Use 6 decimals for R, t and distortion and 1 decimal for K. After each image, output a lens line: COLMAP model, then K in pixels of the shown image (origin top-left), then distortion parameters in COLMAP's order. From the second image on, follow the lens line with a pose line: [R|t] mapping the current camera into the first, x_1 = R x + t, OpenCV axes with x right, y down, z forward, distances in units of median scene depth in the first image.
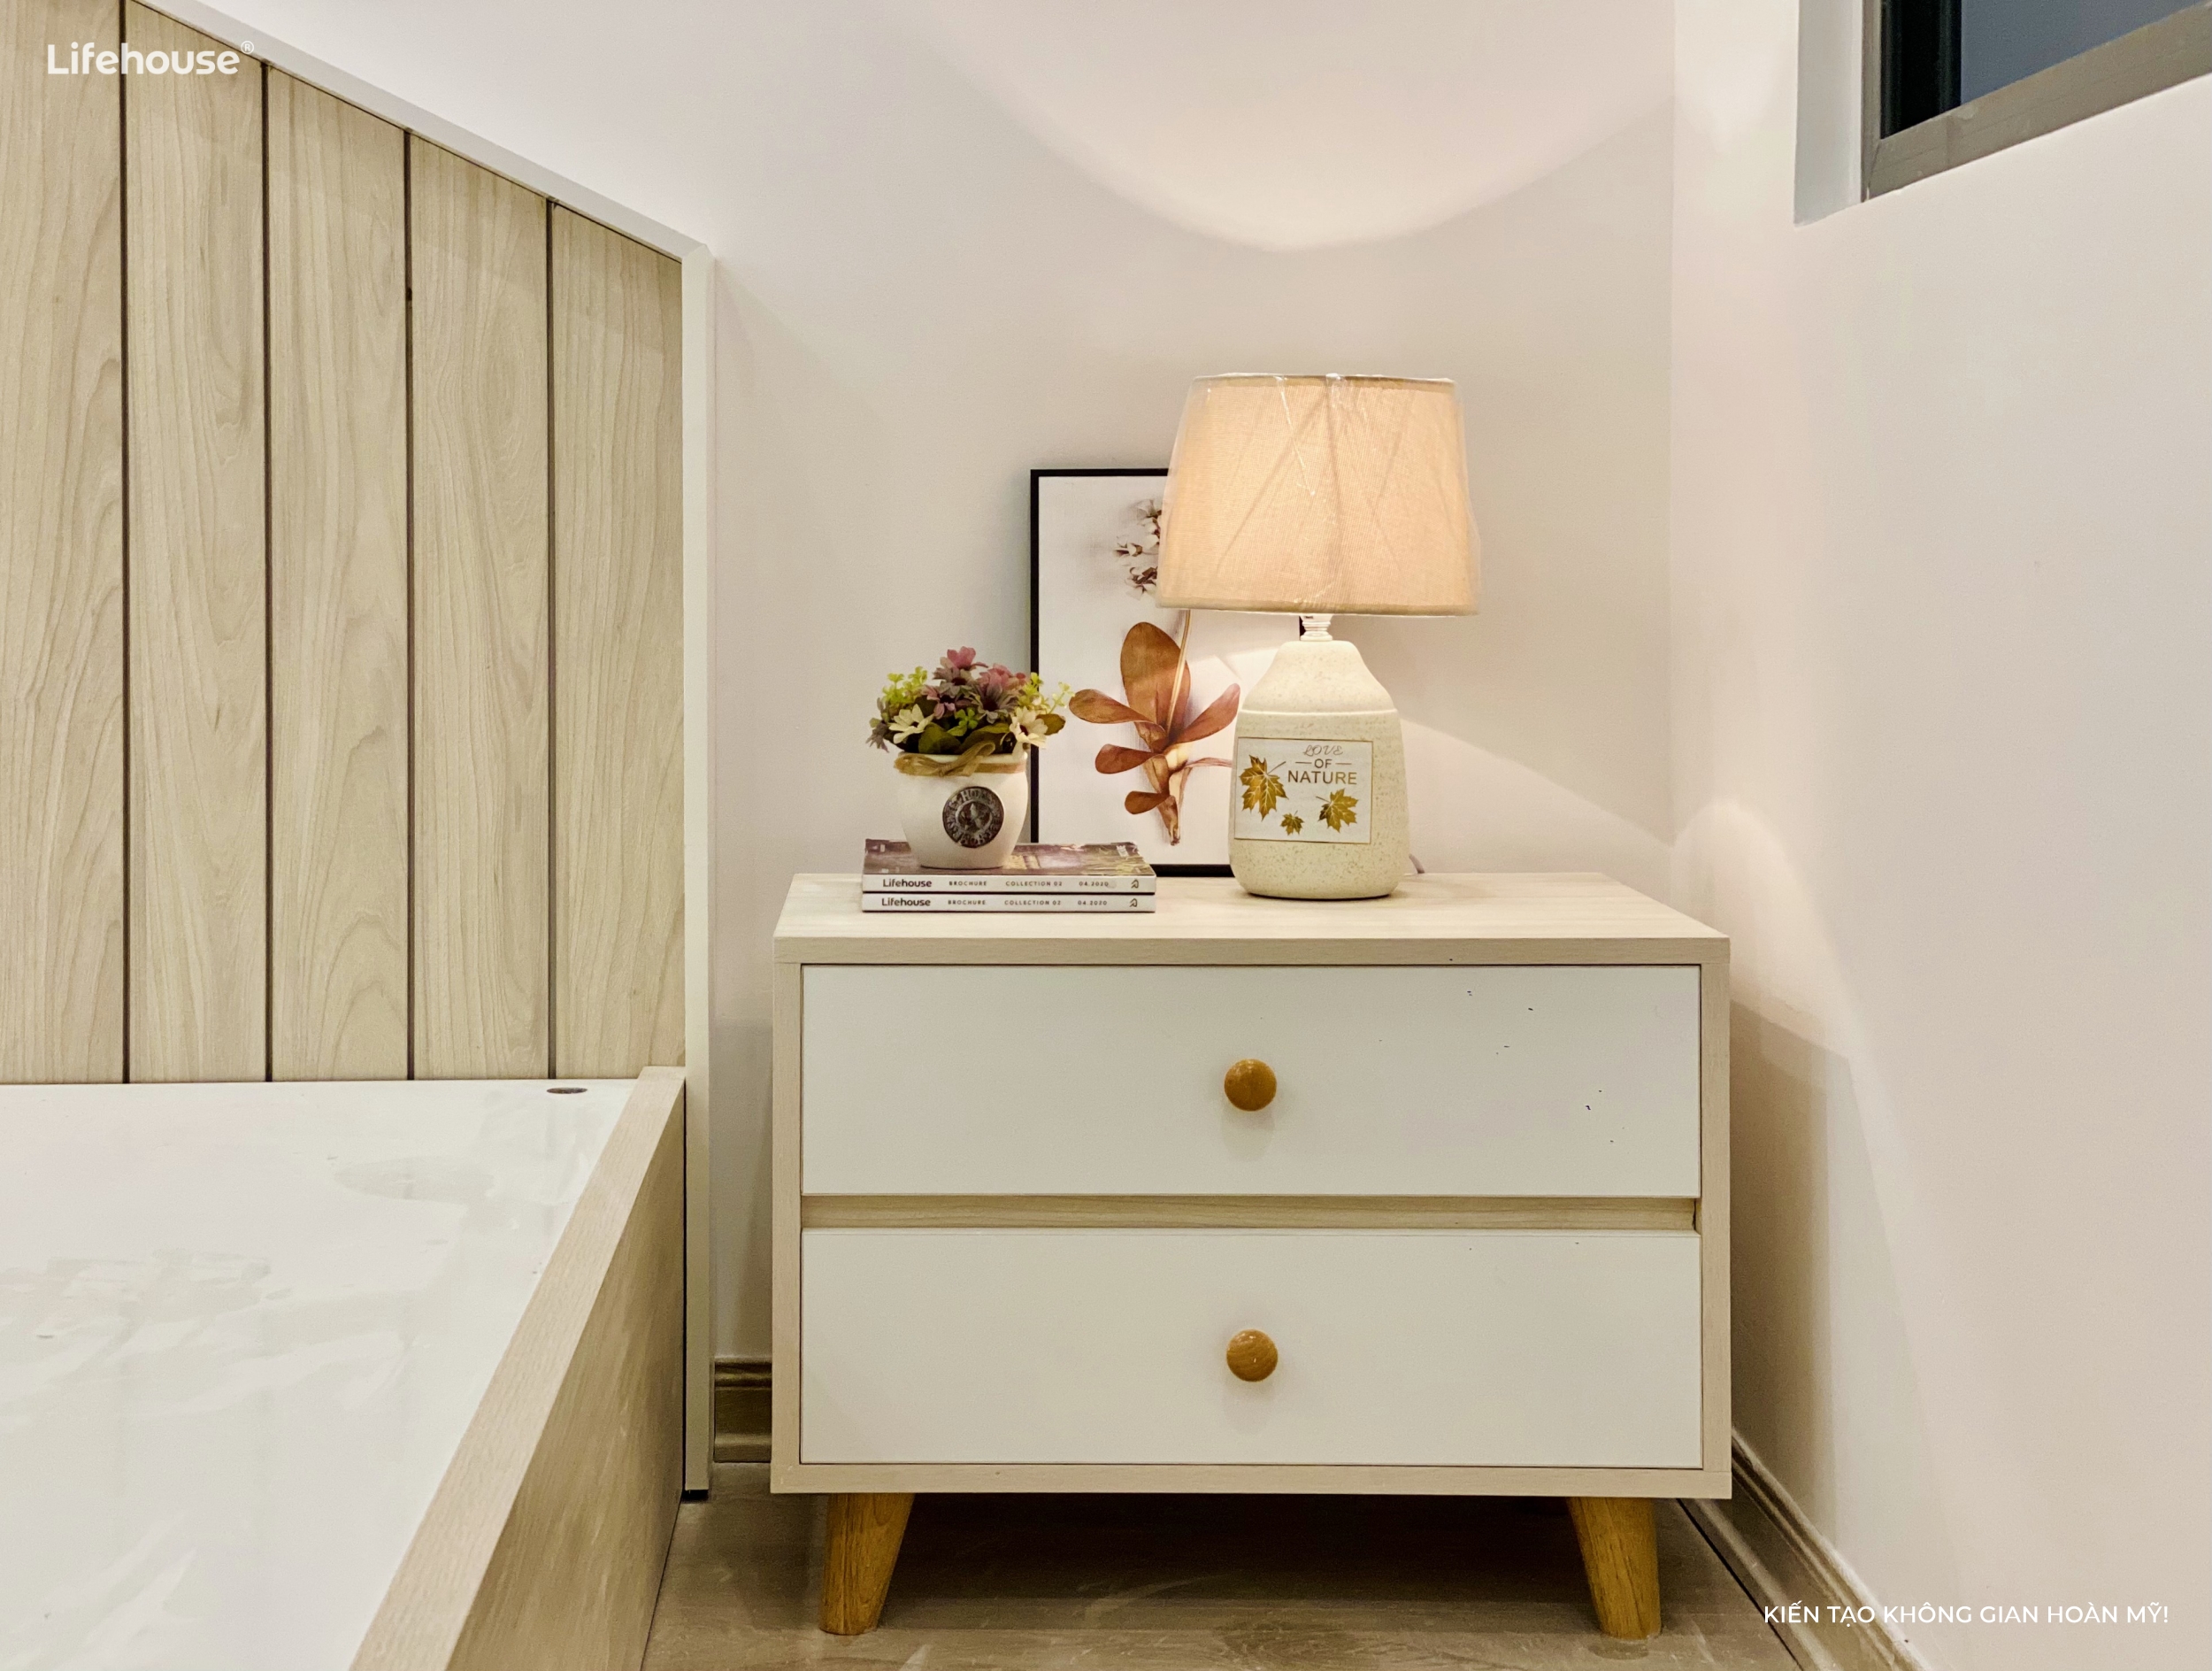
lens RADIAL K [[3377.5, 0, 869.3], [0, 3377.5, 615.9], [0, 0, 1]] dist [0.132464, -0.122745]
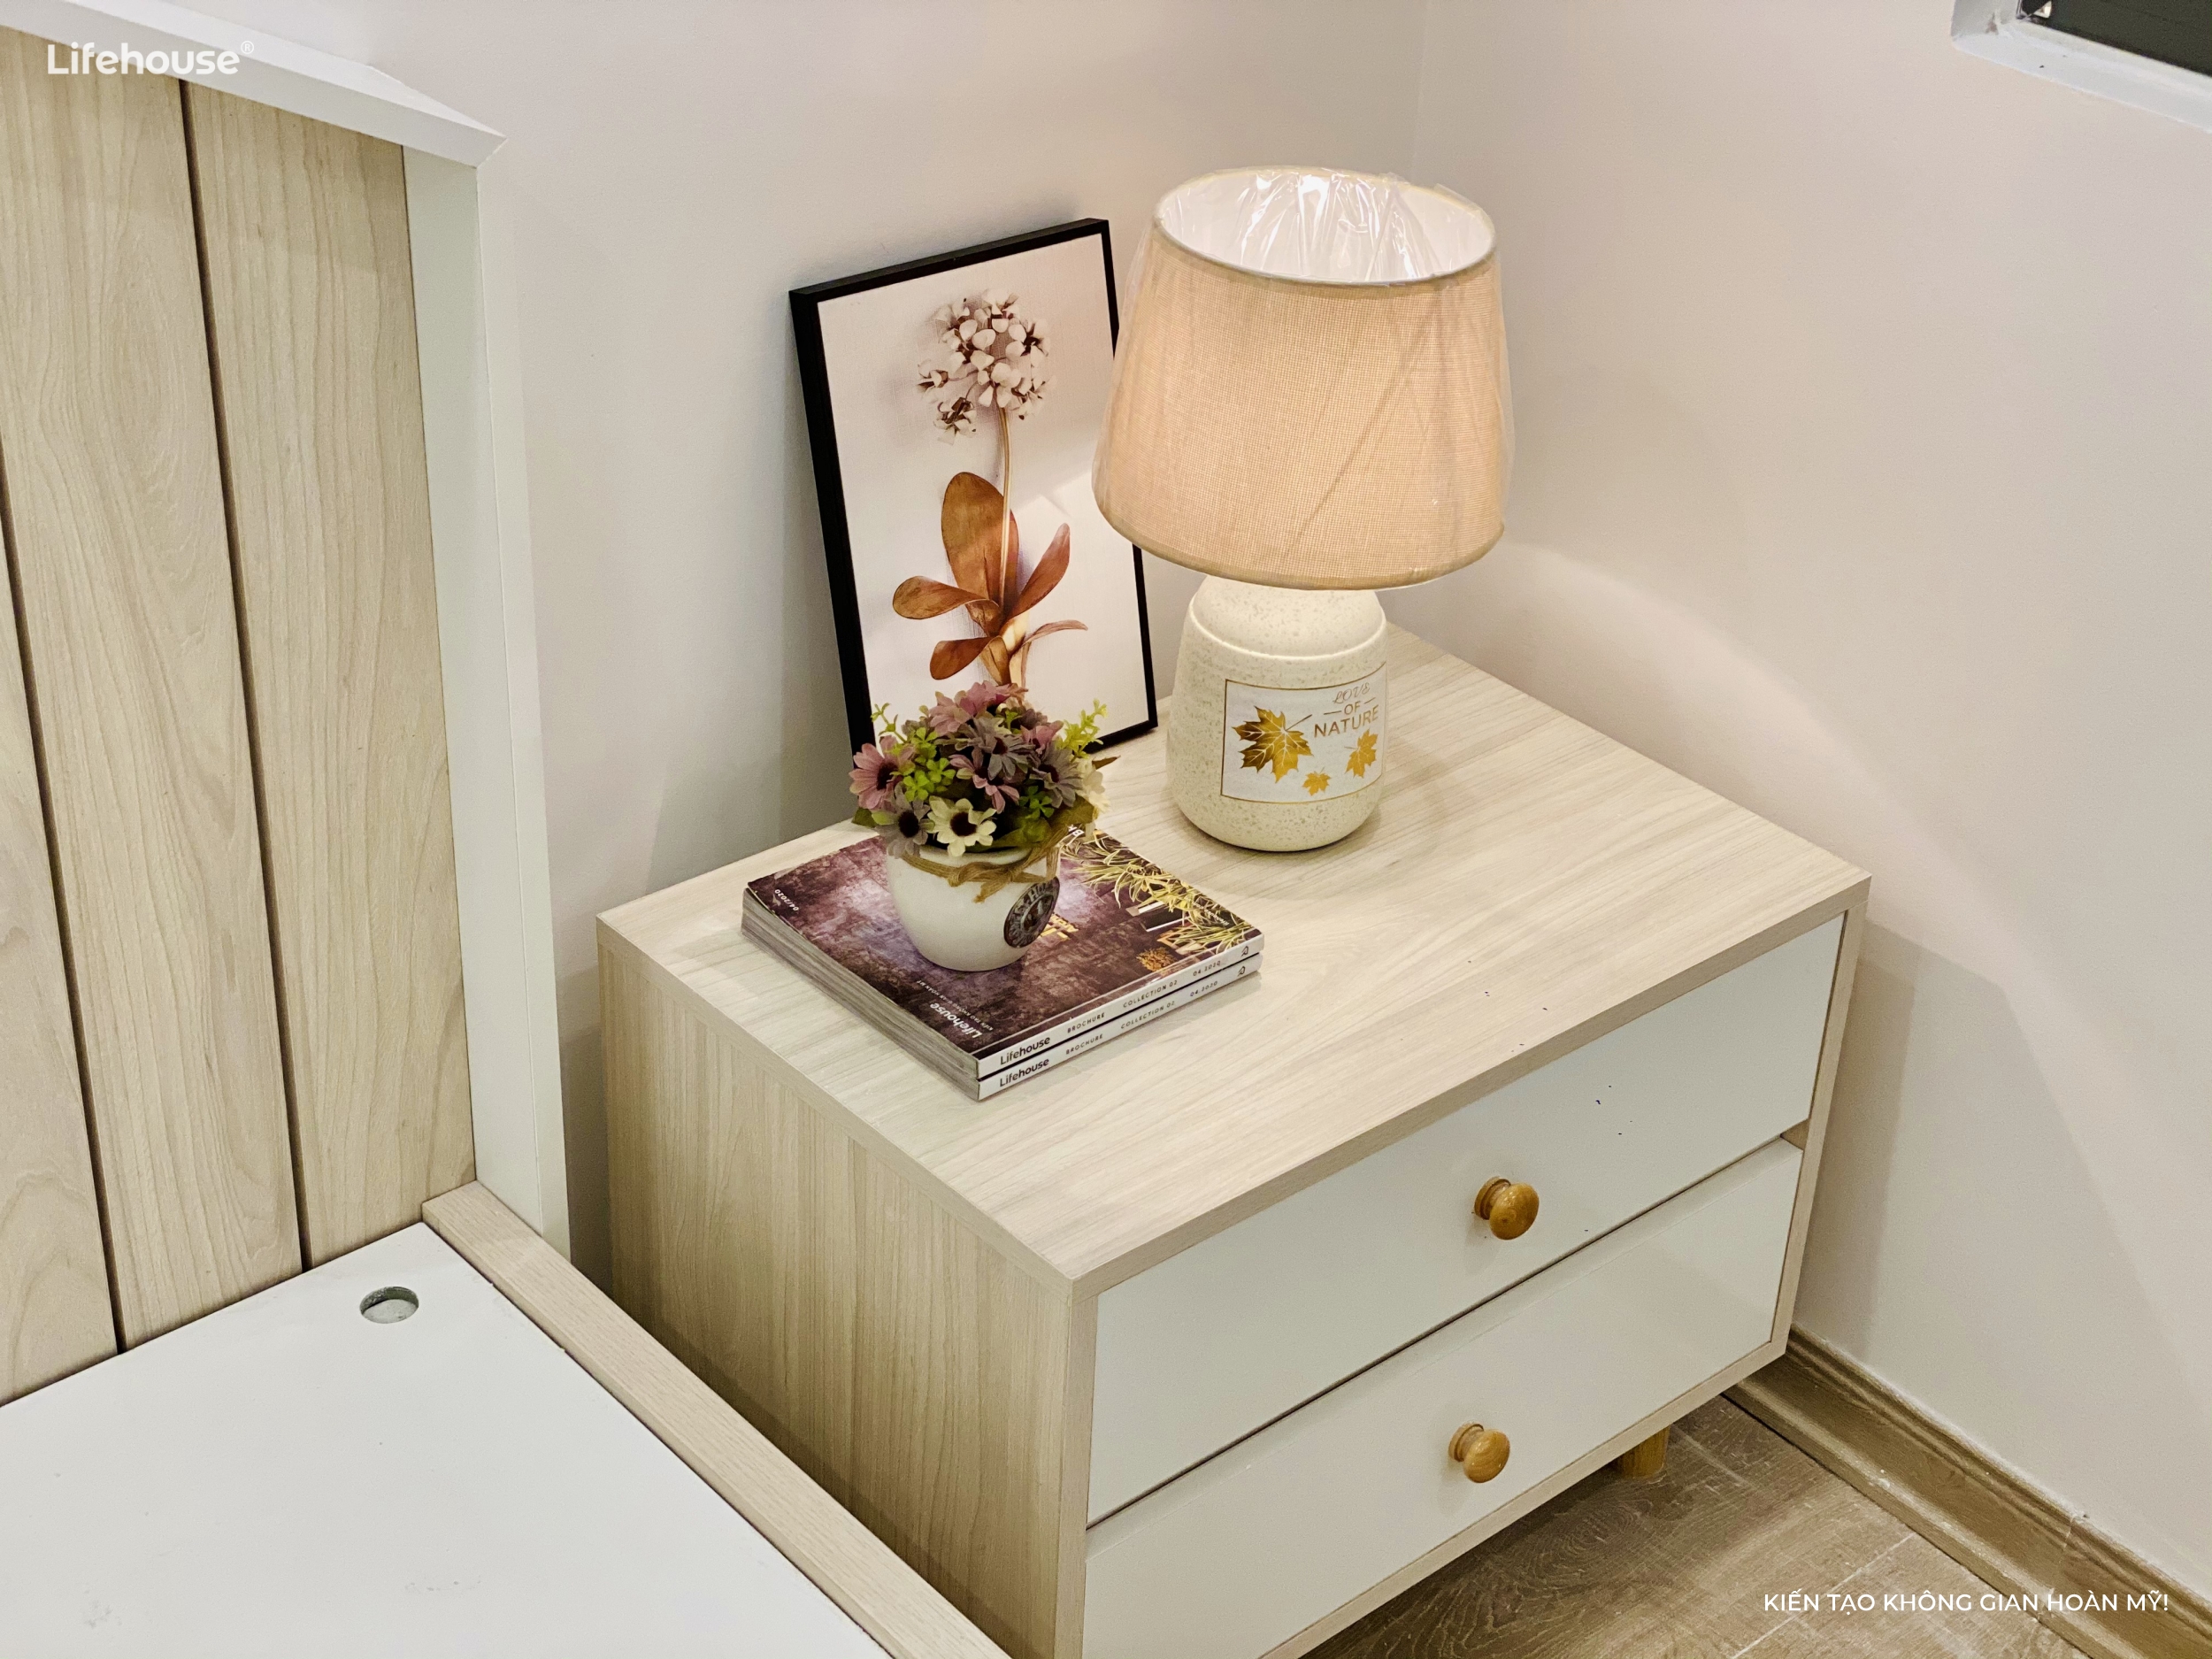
lens RADIAL K [[3335.3, 0, 1106.0], [0, 3335.3, 829.5], [0, 0, 1]] dist [0.135085, -0.014450]
pose [[0.748327, -0.312001, 0.585373, -0.356171], [-0.025088, 0.868533, 0.494996, -0.299387], [-0.662855, -0.385105, 0.642119, 0.474081]]
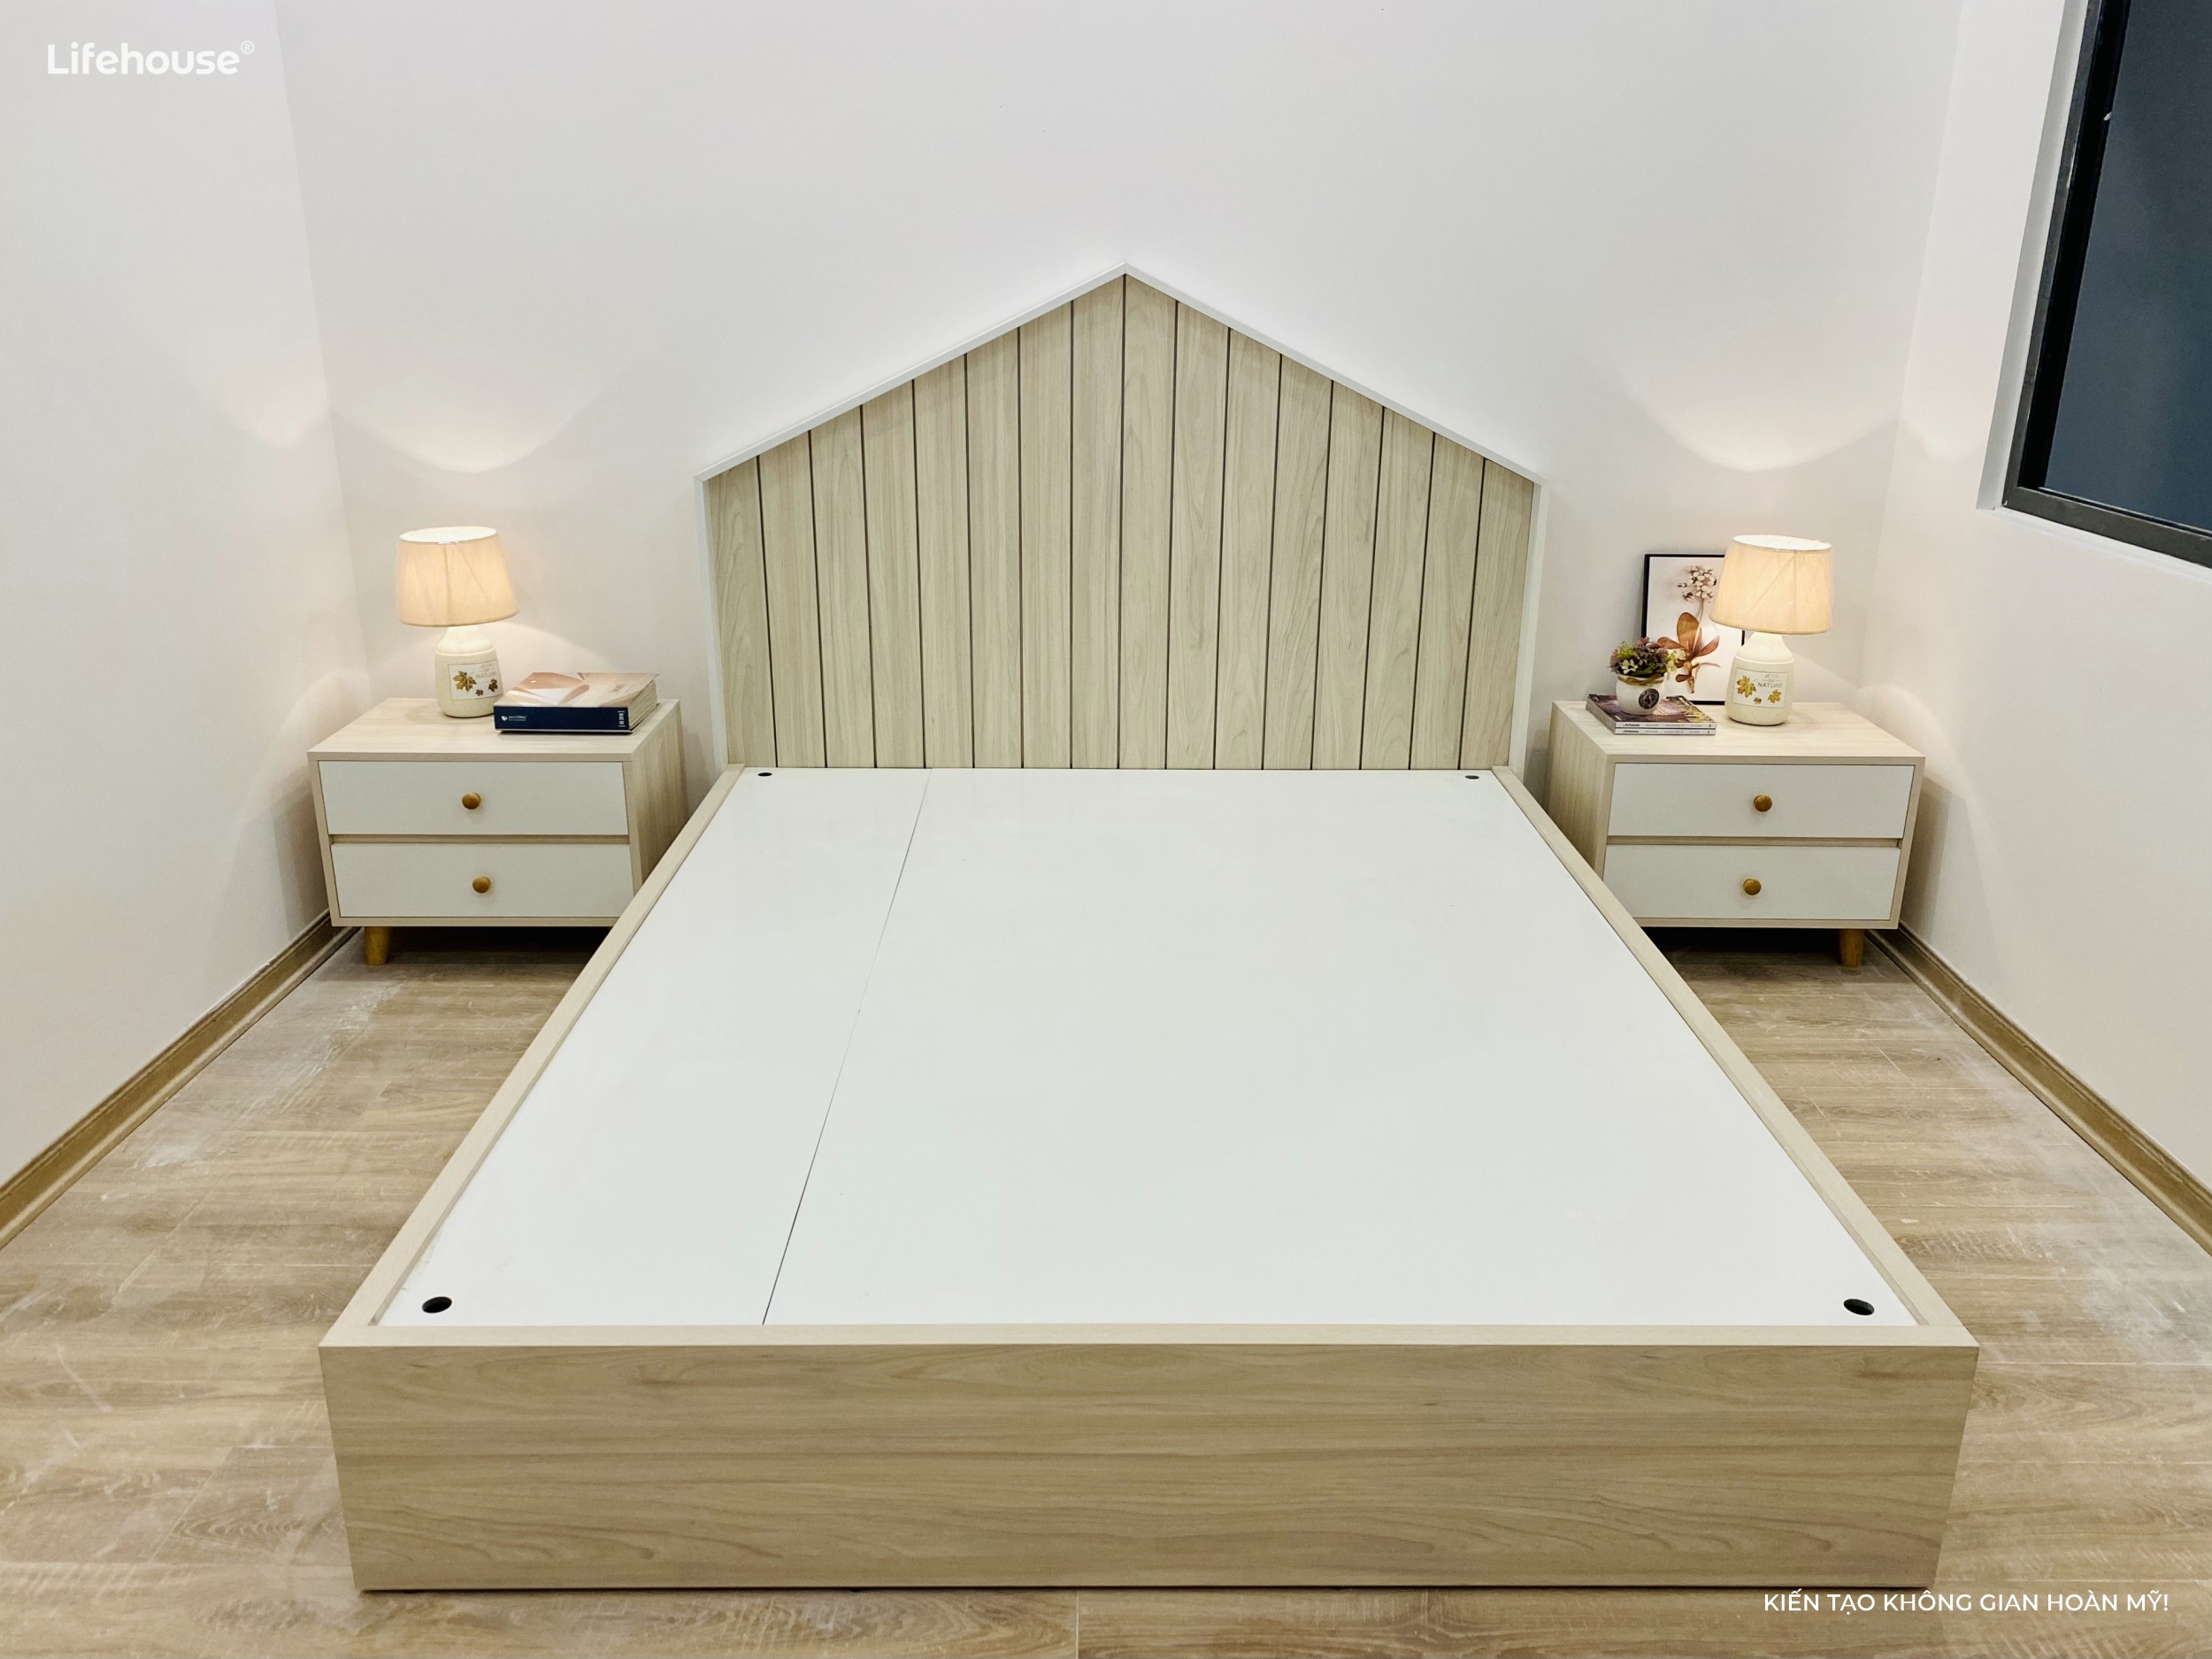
lens RADIAL K [[1709.8, 0, 1070.2], [0, 1709.8, 827.1], [0, 0, 1]] dist [-0.004776, -0.010316]
pose [[0.999995, 0.003167, 0.000860, -0.424417], [-0.003279, 0.954291, 0.298860, -0.247257], [0.000126, -0.298861, 0.954297, -0.384805]]
